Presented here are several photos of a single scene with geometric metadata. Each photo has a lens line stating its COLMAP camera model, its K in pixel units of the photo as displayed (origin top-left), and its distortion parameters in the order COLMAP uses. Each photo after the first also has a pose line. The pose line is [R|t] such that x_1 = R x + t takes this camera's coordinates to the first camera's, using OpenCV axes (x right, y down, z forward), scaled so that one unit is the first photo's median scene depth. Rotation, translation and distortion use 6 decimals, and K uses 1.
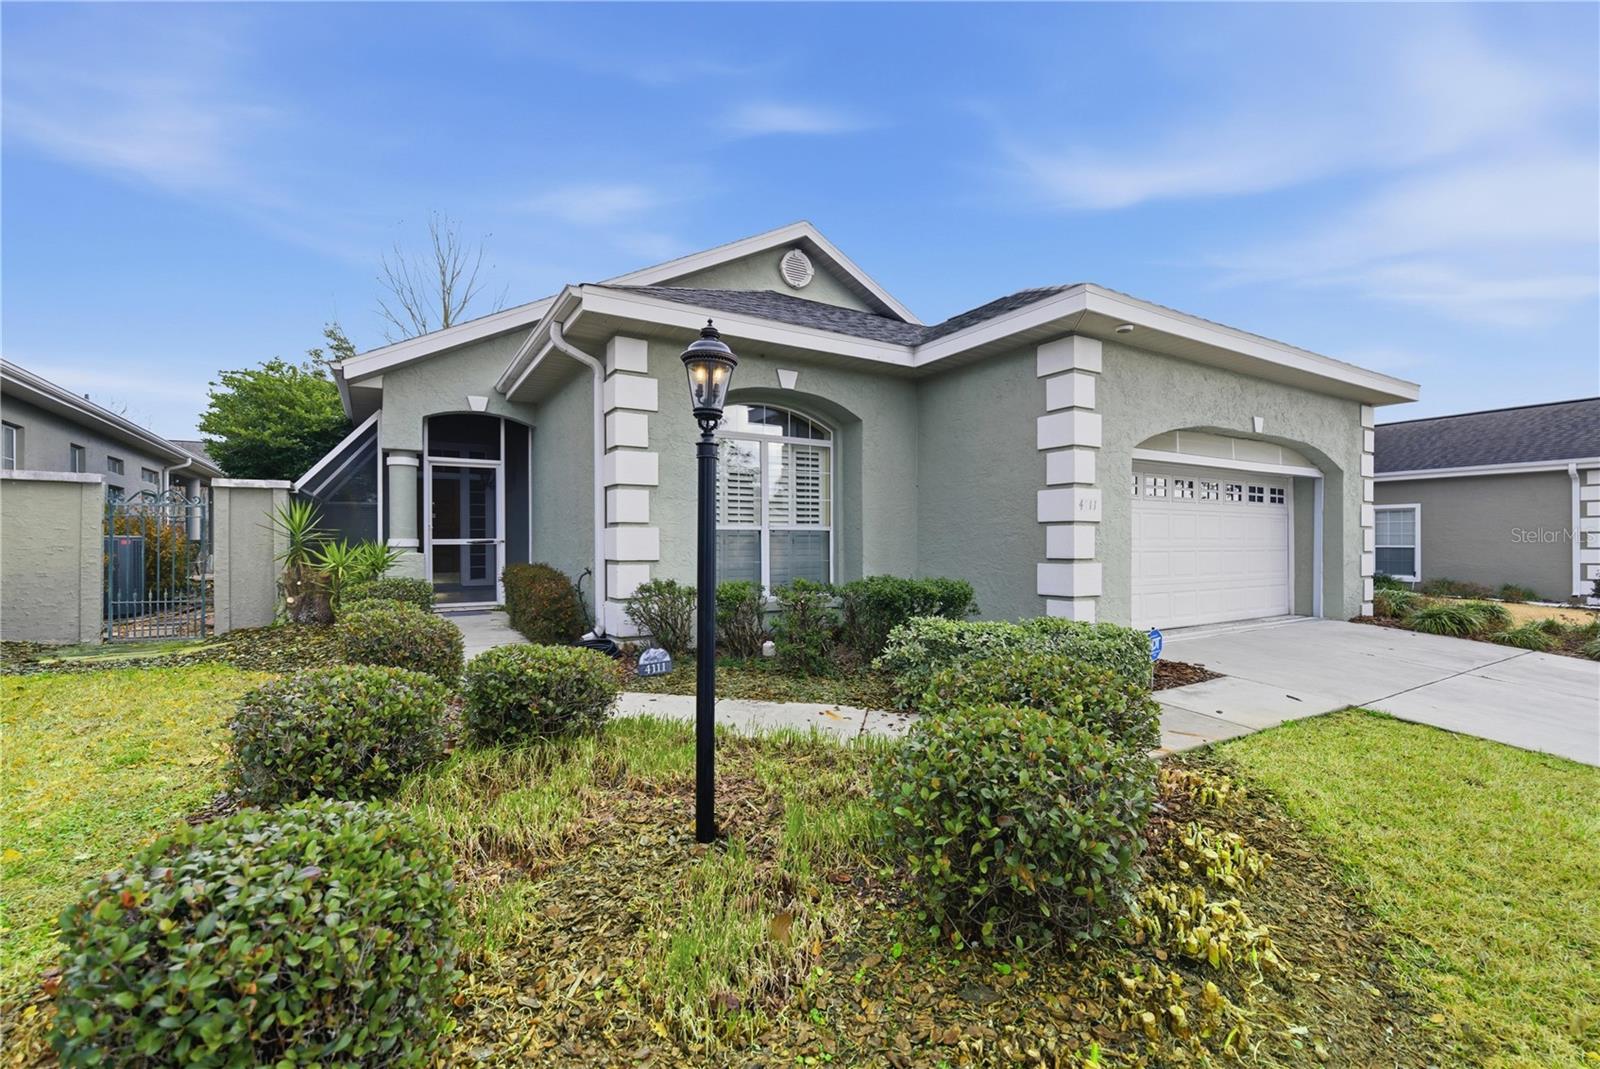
lens RADIAL K [[677.2, 0, 801.2], [0, 677.2, 541.3], [0, 0, 1]] dist [0.012893, 0.000016]
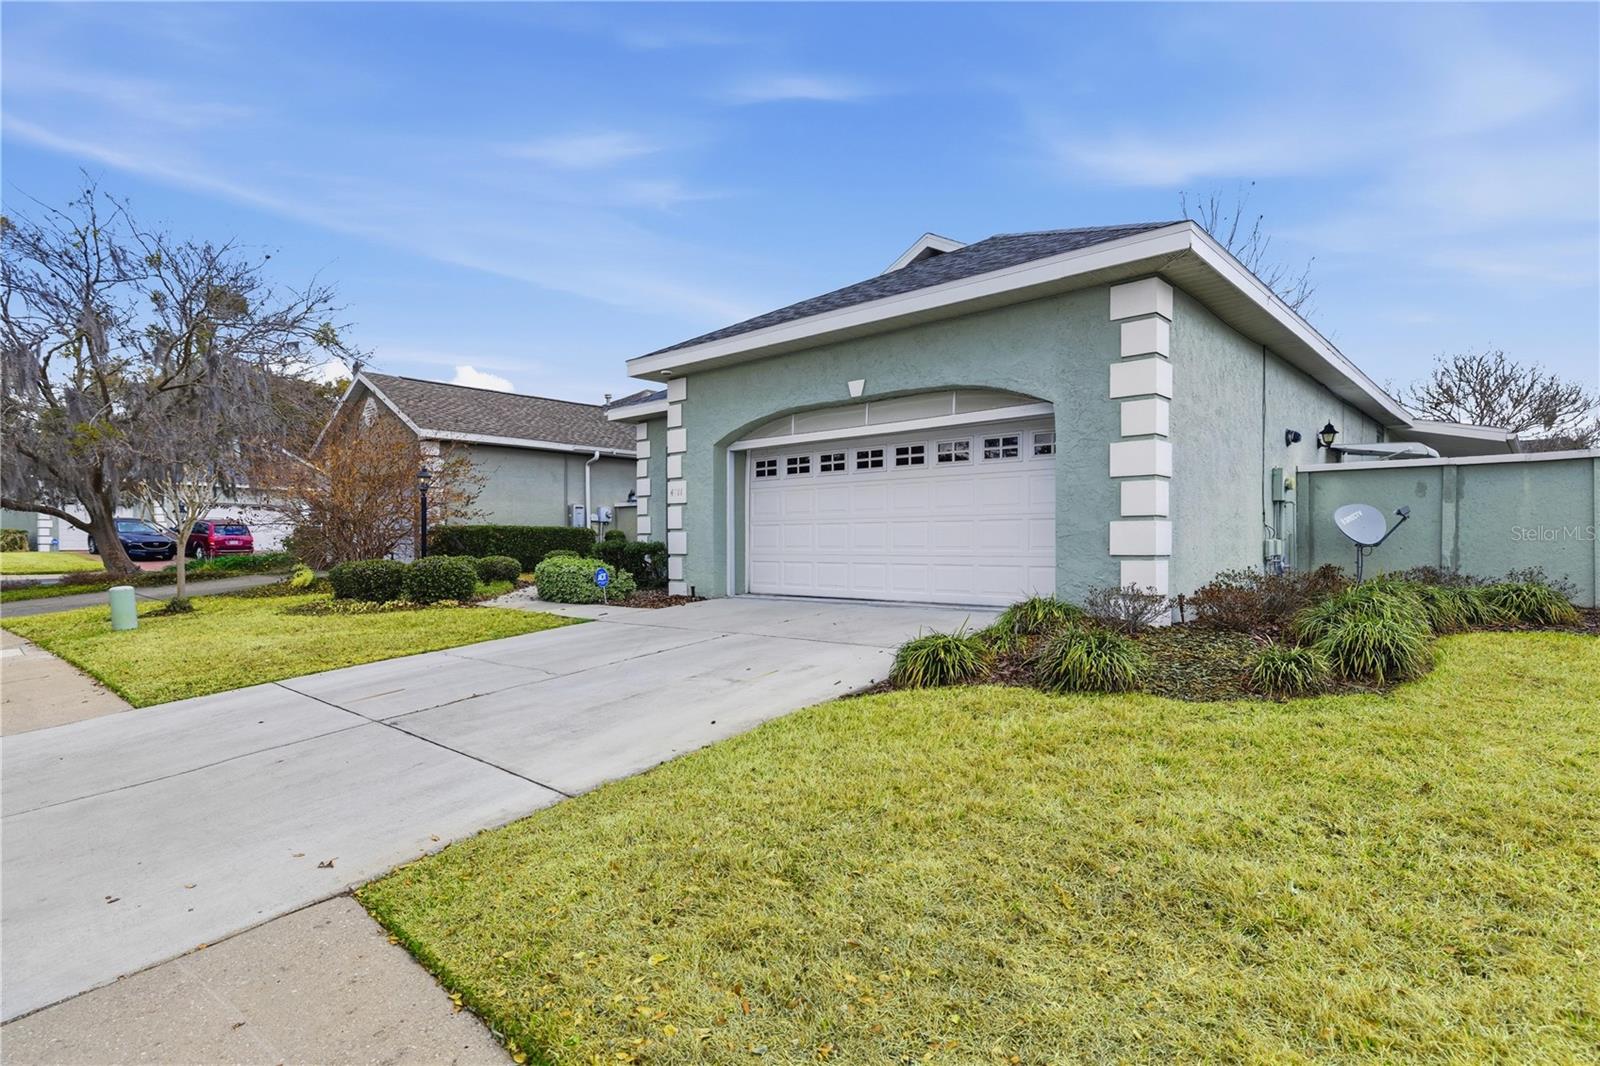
lens RADIAL K [[838.7, 0, 793.4], [0, 838.7, 546.8], [0, 0, 1]] dist [0.002523, 0.000174]
pose [[0.271384, 0.005041, -0.962458, 1.797426], [0.008071, 0.999939, 0.007513, 0.041749], [0.962437, -0.009807, 0.271326, 0.598927]]
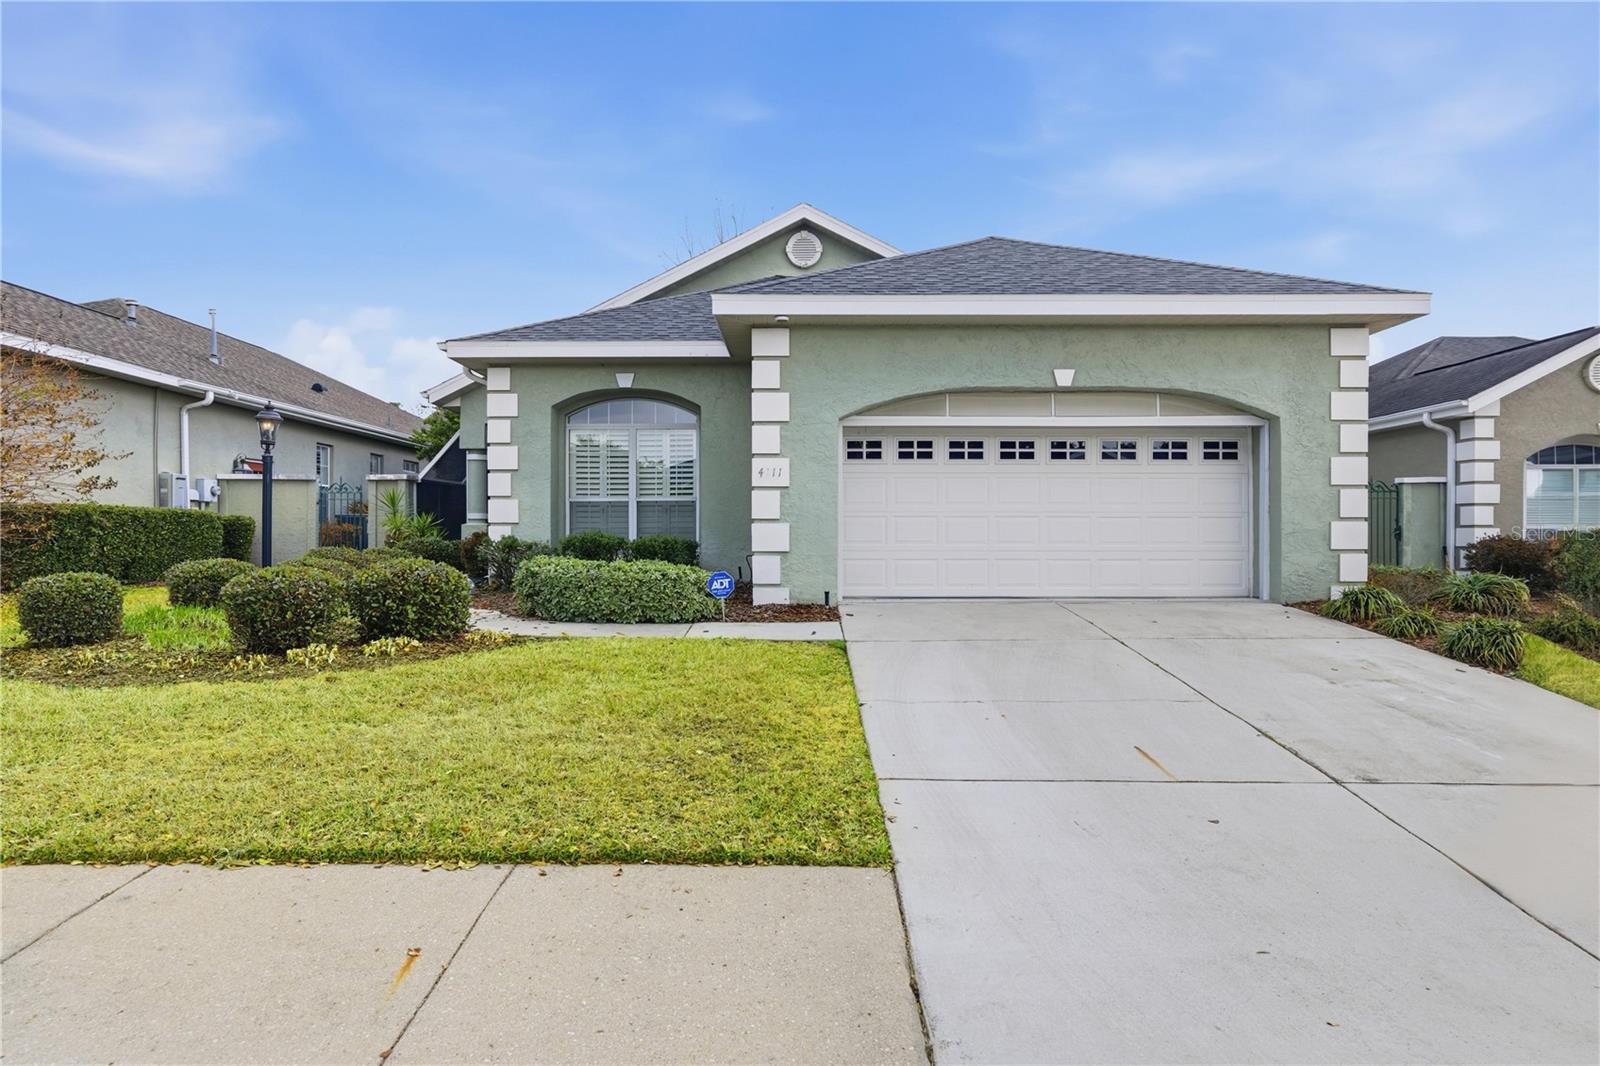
lens RADIAL K [[872.8, 0, 799.7], [0, 872.8, 526.1], [0, 0, 1]] dist [0.007830, 0.000509]
pose [[0.855417, -0.003064, -0.517931, 0.987330], [0.000702, 0.999988, -0.004757, 0.035163], [0.517939, 0.003705, 0.855409, -0.194693]]
